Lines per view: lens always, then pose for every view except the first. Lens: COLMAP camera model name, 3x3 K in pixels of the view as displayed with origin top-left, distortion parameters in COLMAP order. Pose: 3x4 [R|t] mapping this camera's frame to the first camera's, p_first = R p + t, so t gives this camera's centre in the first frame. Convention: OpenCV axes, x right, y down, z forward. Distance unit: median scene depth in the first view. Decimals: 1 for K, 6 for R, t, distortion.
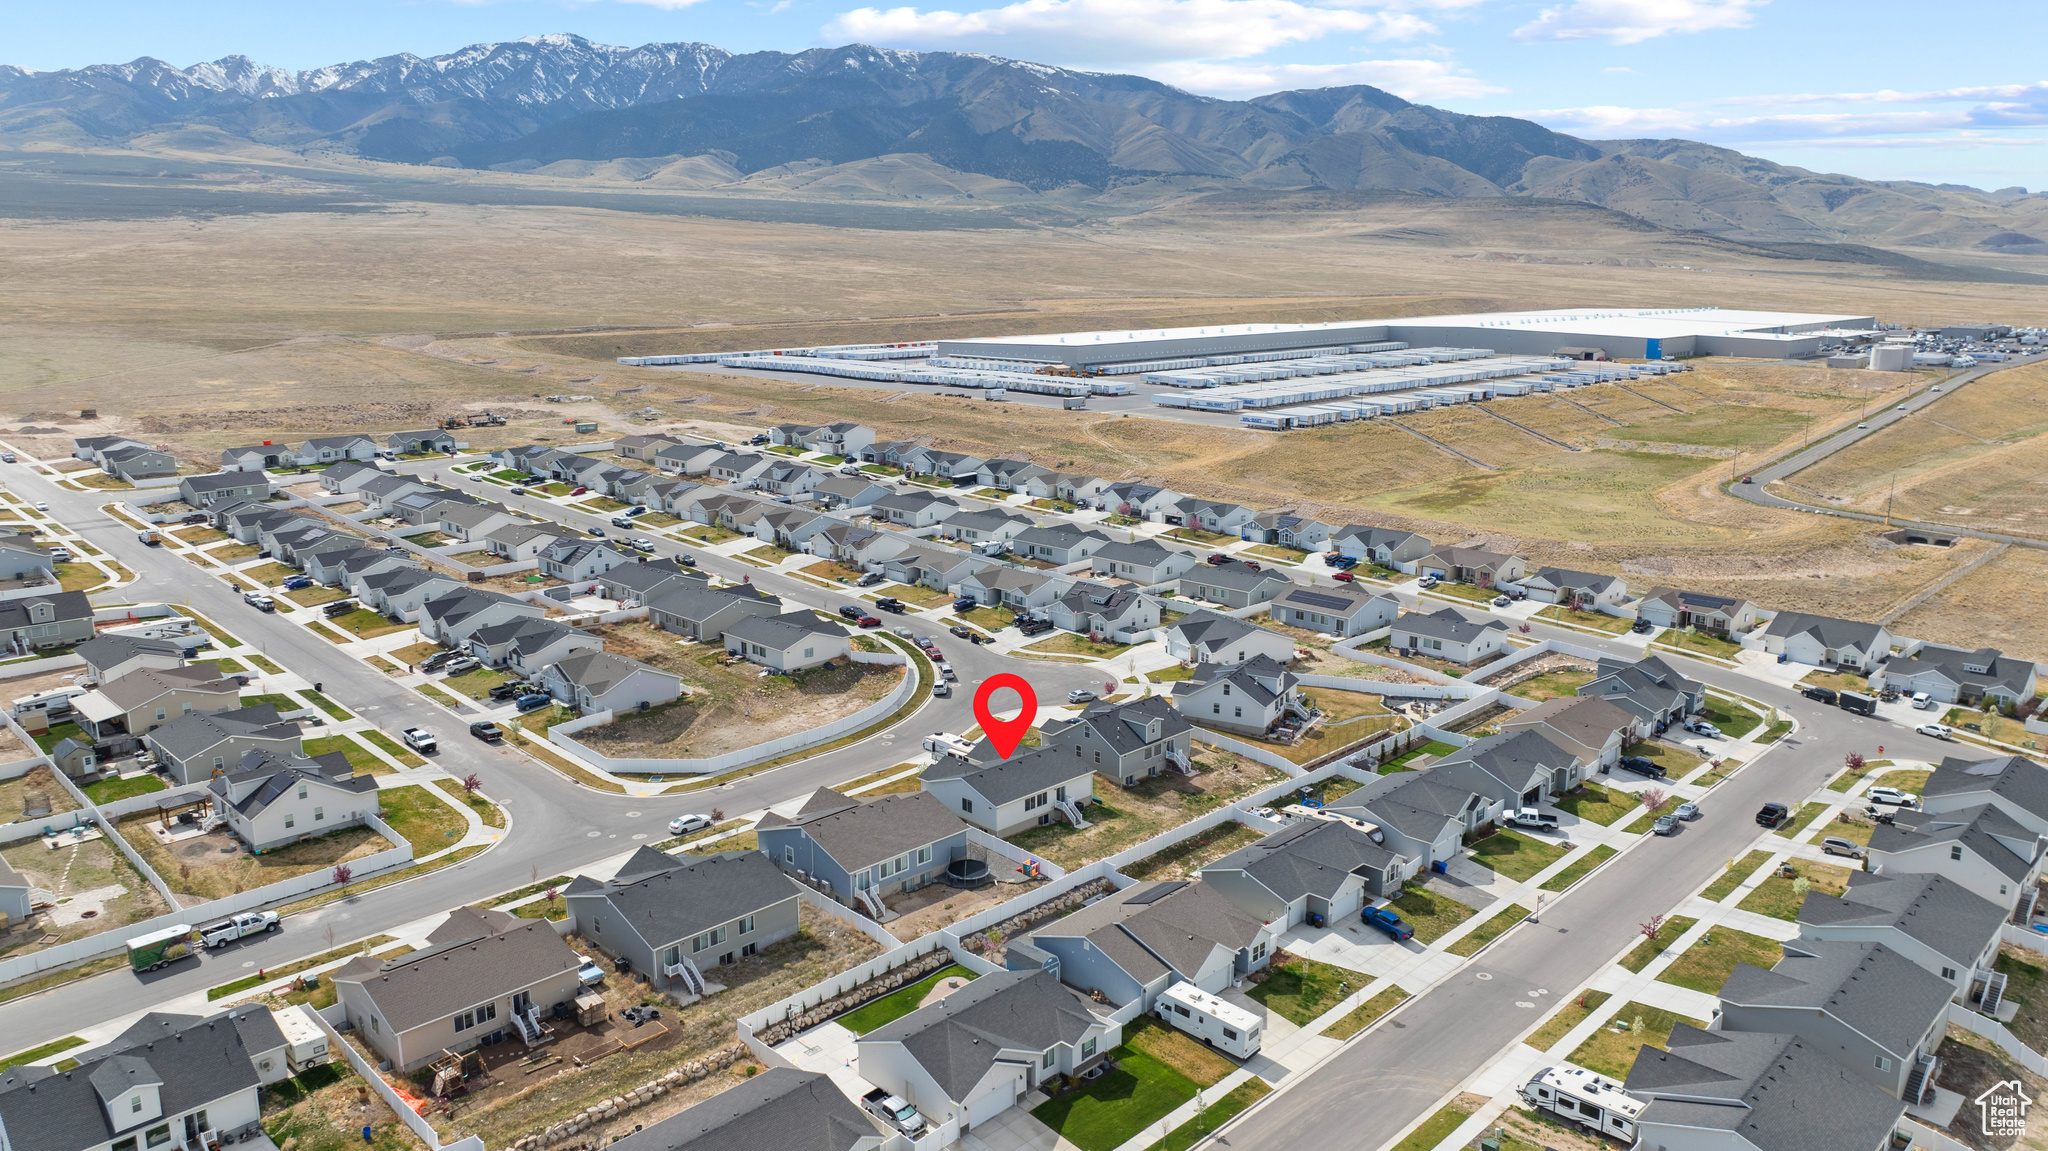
lens RADIAL K [[1439.3, 0, 1027.8], [0, 1439.3, 573.9], [0, 0, 1]] dist [-0.025614, 0.019728]
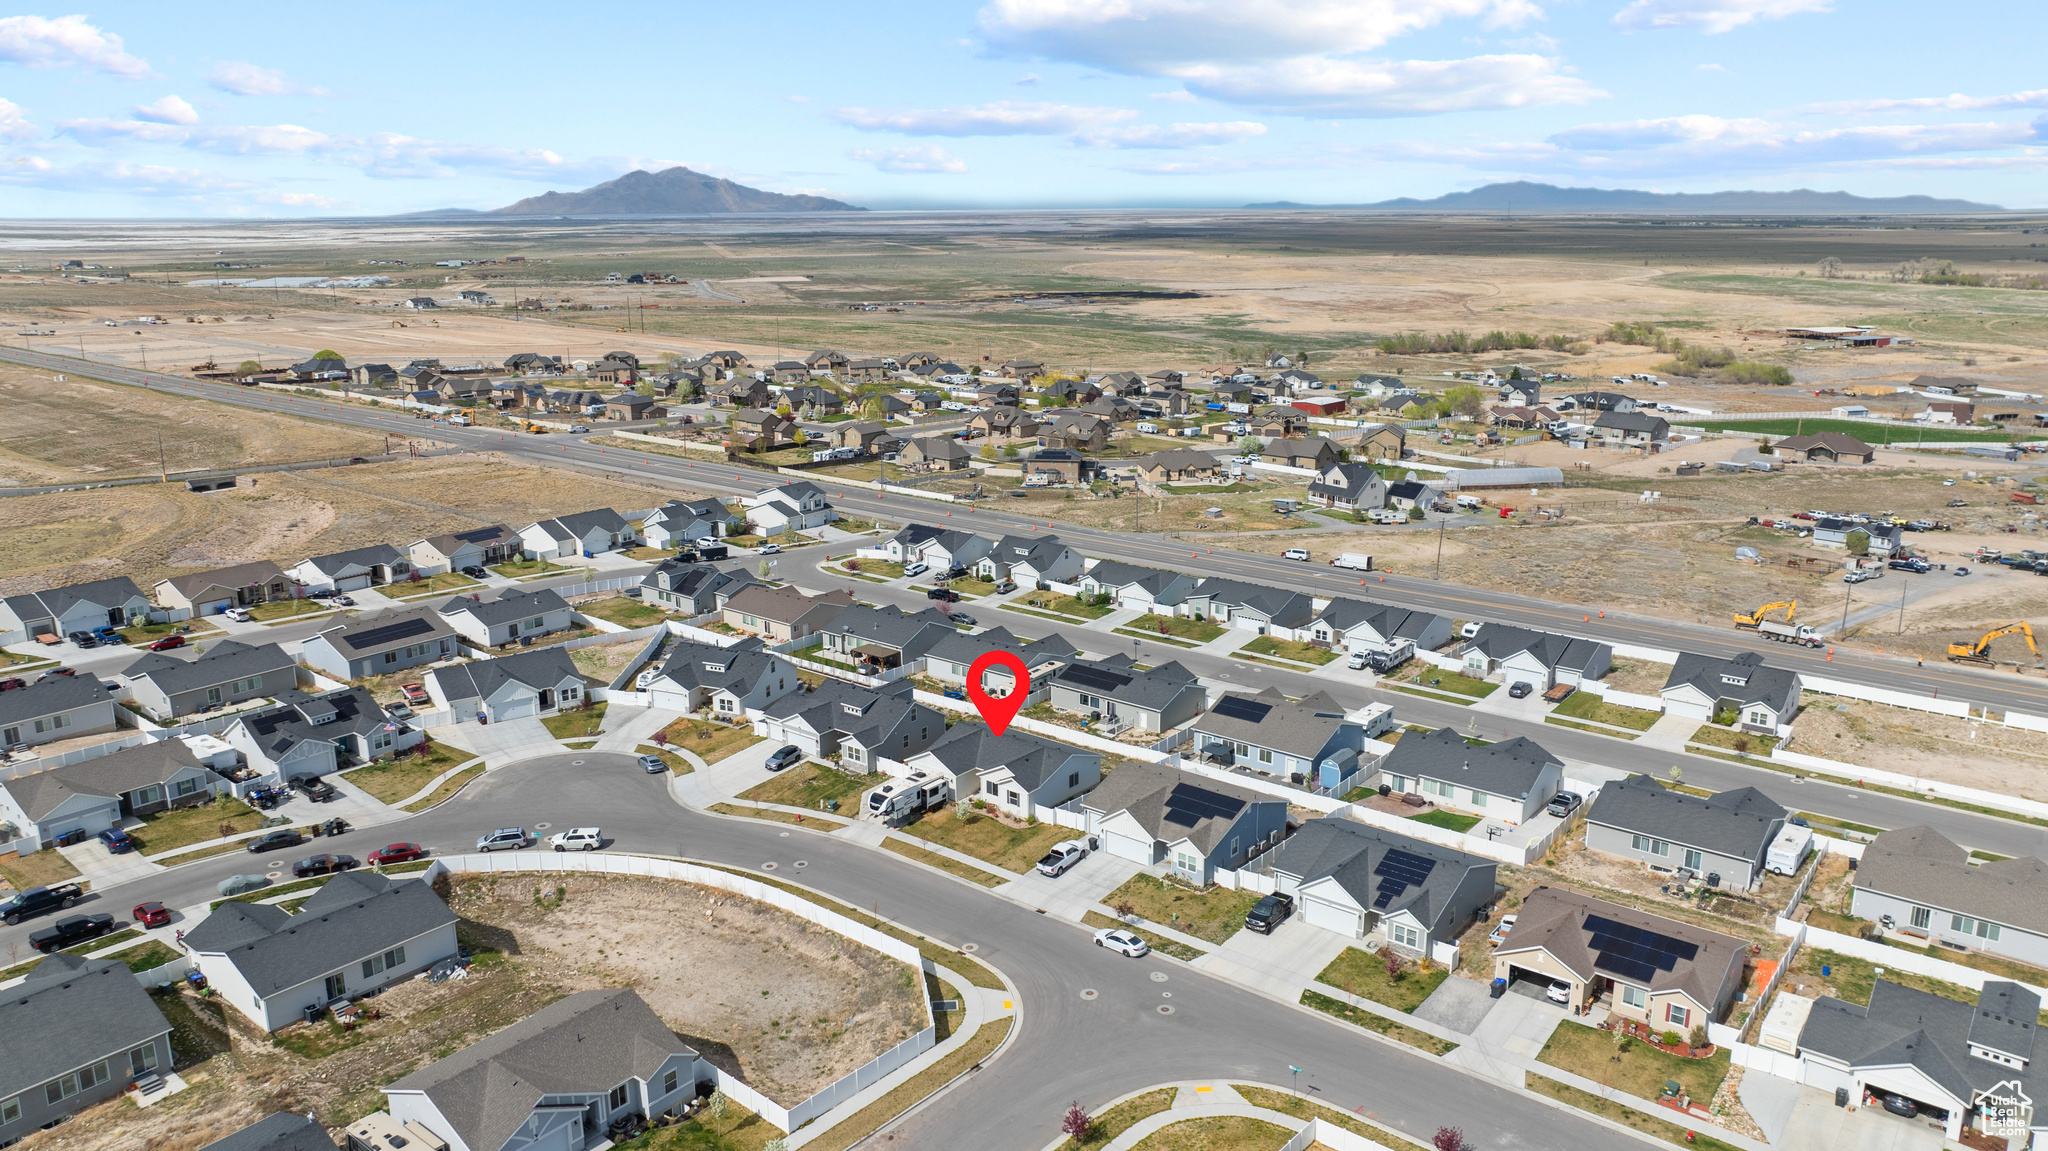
lens RADIAL K [[1439.3, 0, 1027.8], [0, 1439.3, 573.9], [0, 0, 1]] dist [-0.025614, 0.019728]
pose [[-0.099054, -0.246271, 0.964126, -0.407634], [0.219860, 0.939529, 0.262577, -0.098898], [-0.970489, 0.237982, -0.038919, 0.455394]]
